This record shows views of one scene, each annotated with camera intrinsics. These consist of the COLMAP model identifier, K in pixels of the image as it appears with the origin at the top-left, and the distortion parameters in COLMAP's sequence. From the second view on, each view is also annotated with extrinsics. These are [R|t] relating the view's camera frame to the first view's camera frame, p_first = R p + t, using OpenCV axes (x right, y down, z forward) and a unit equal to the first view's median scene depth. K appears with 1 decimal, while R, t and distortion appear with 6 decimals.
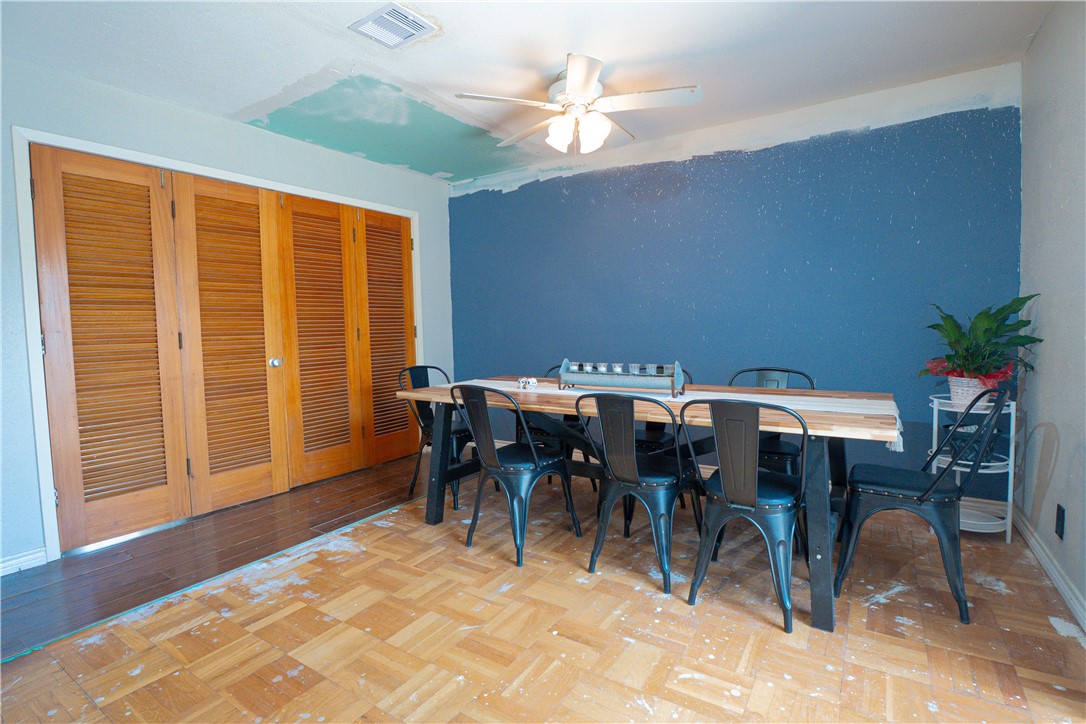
lens RADIAL K [[523.8, 0, 539.3], [0, 523.8, 359.0], [0, 0, 1]] dist [-0.039238, 0.007472]
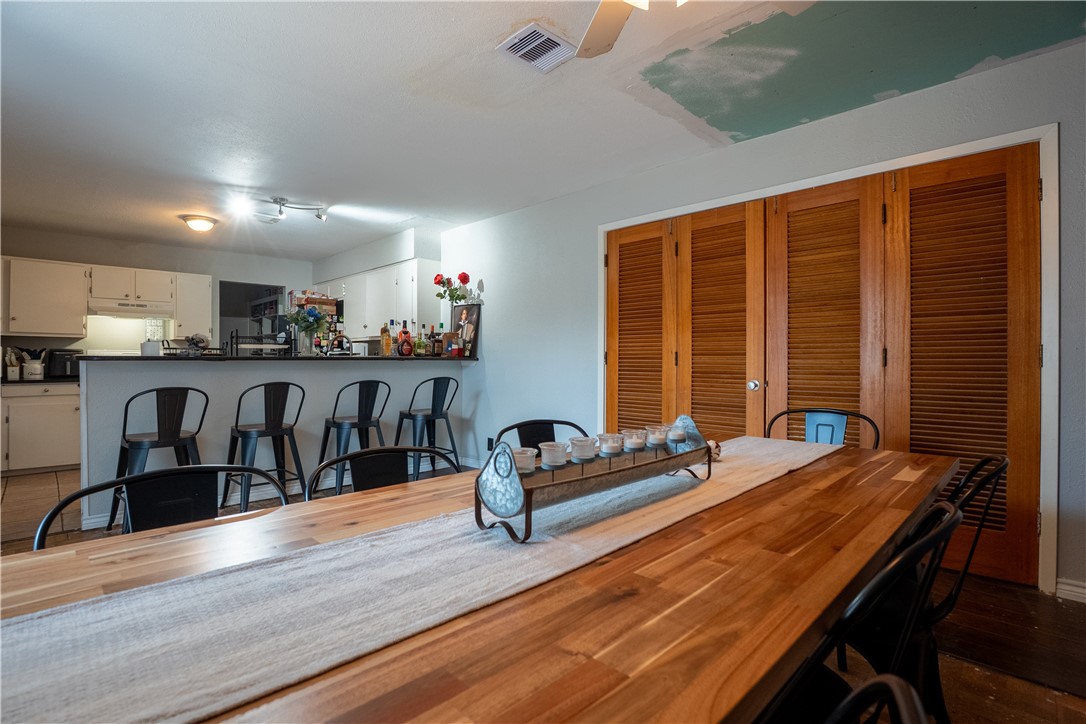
lens RADIAL K [[520.3, 0, 531.4], [0, 520.3, 360.5], [0, 0, 1]] dist [-0.040084, 0.008537]
pose [[-0.201907, 0.019760, -0.979205, 0.690356], [-0.059085, 0.997730, 0.032317, -0.064626], [0.977621, 0.064382, -0.200281, 1.175694]]
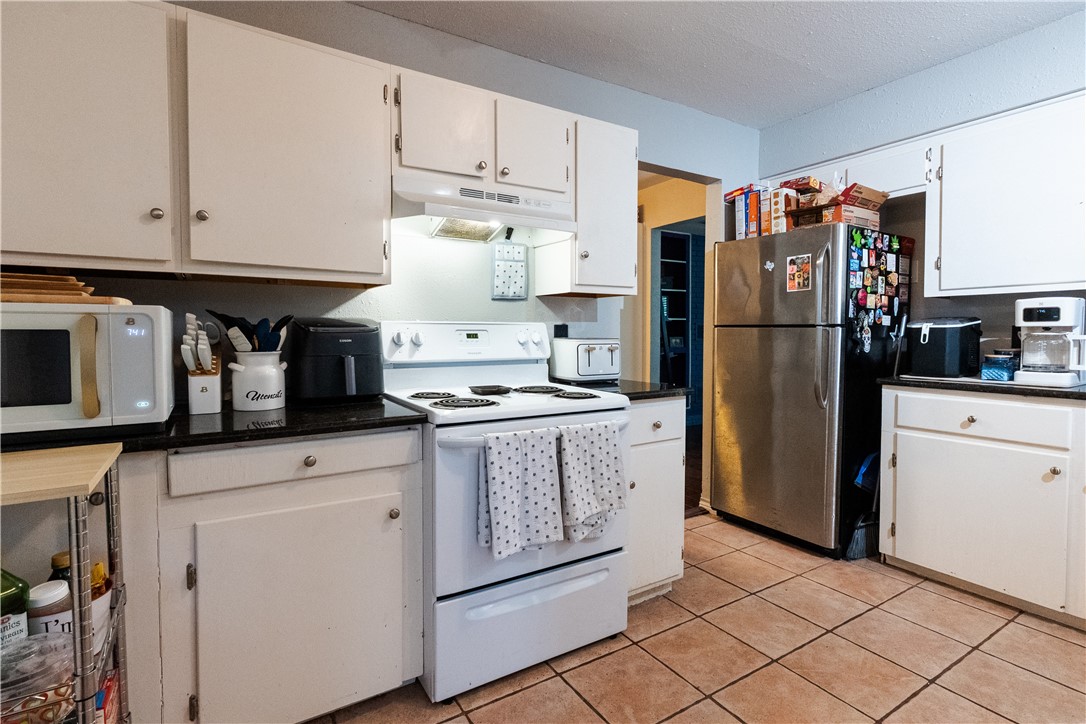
lens RADIAL K [[518.0, 0, 549.7], [0, 518.0, 348.6], [0, 0, 1]] dist [-0.002101, 0.000466]
pose [[-0.406773, 0.052542, -0.912017, -0.550573], [-0.049616, 0.995600, 0.079487, 0.052112], [0.912181, 0.077584, -0.402376, -0.759233]]
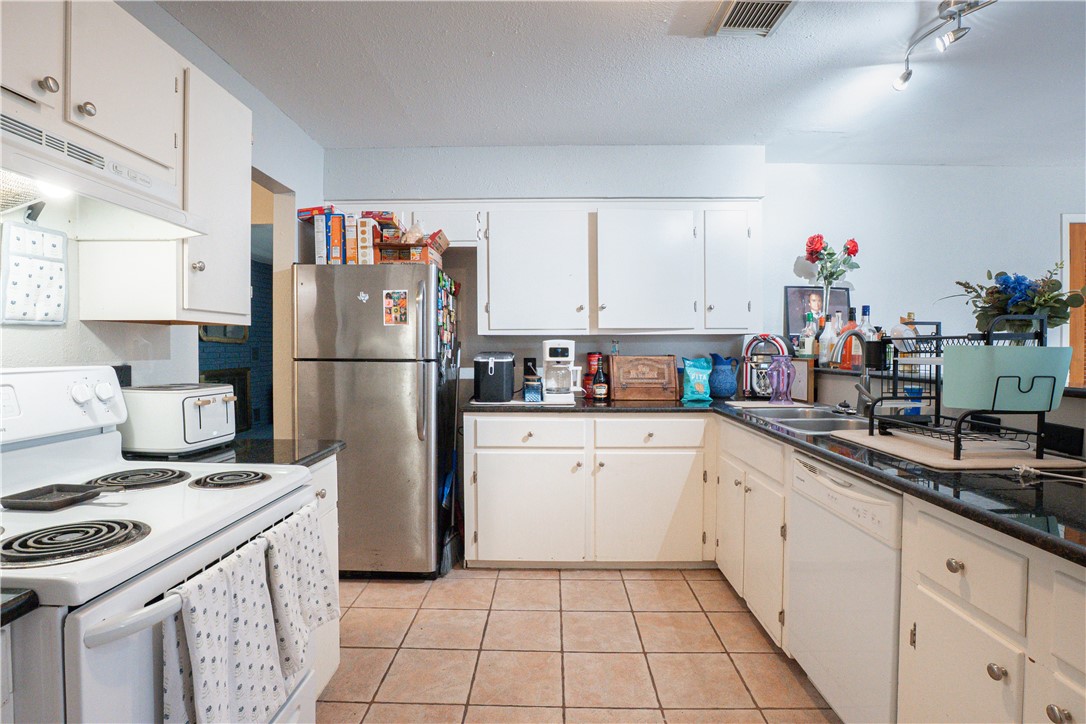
lens RADIAL K [[523.8, 0, 539.3], [0, 523.8, 359.0], [0, 0, 1]] dist [-0.039238, 0.007472]
pose [[0.523305, 0.037943, -0.851300, -0.686601], [-0.068838, 0.997626, 0.002149, 0.036780], [0.849360, 0.057477, 0.524675, -1.090652]]
